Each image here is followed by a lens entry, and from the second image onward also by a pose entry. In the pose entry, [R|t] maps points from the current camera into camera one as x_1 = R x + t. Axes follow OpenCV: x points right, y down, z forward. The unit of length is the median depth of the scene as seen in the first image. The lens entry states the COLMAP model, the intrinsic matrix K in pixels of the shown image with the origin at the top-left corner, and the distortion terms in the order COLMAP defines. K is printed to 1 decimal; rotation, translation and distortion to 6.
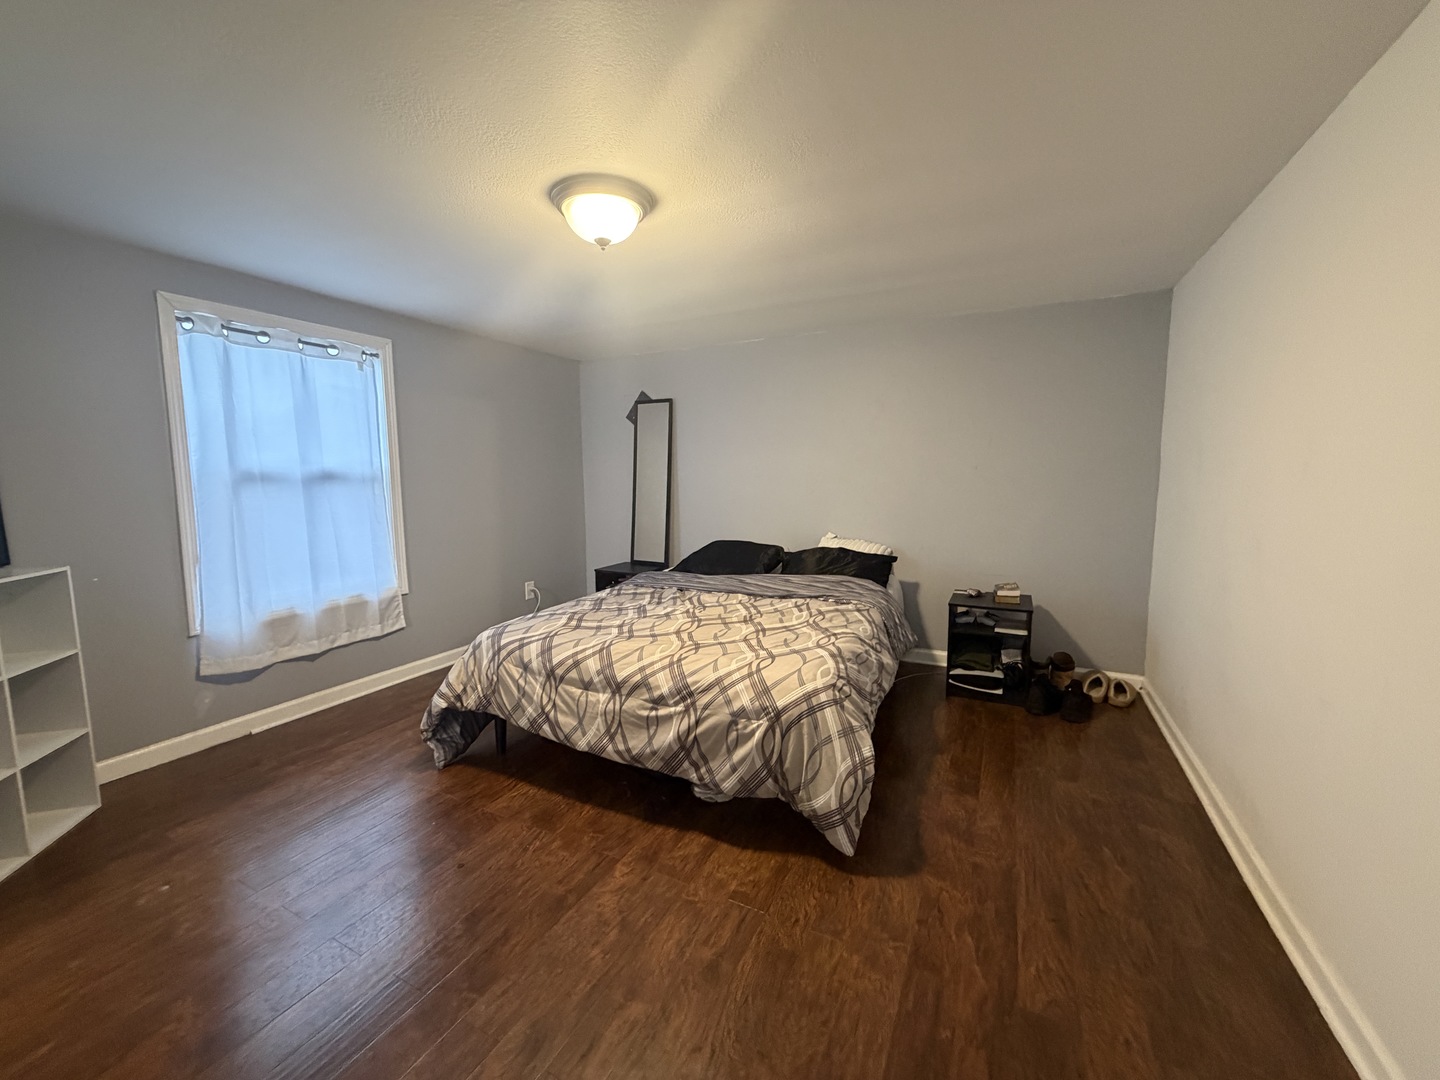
lens RADIAL K [[577.5, 0, 718.6], [0, 577.5, 541.1], [0, 0, 1]] dist [-0.000024, 0.000194]
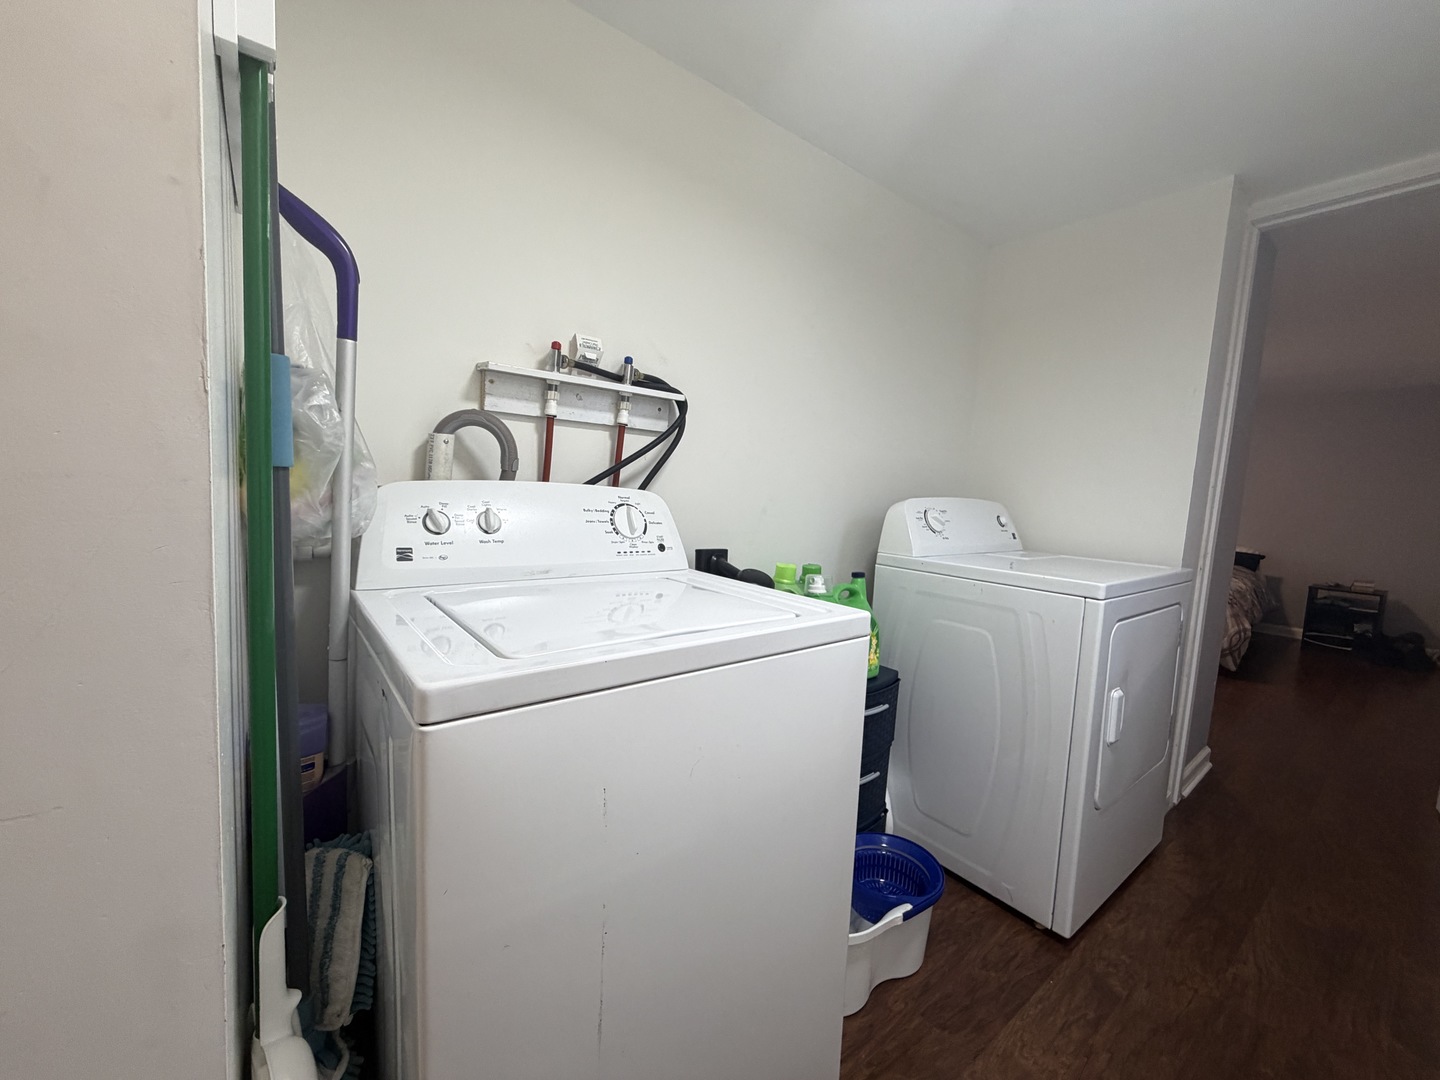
lens RADIAL K [[572.5, 0, 718.2], [0, 572.5, 539.2], [0, 0, 1]] dist [0.000079, -0.000195]
pose [[0.900070, 0.085067, -0.427361, -0.362600], [-0.100069, 0.994899, -0.012720, 0.158823], [0.424099, 0.054214, 0.903992, -1.016697]]
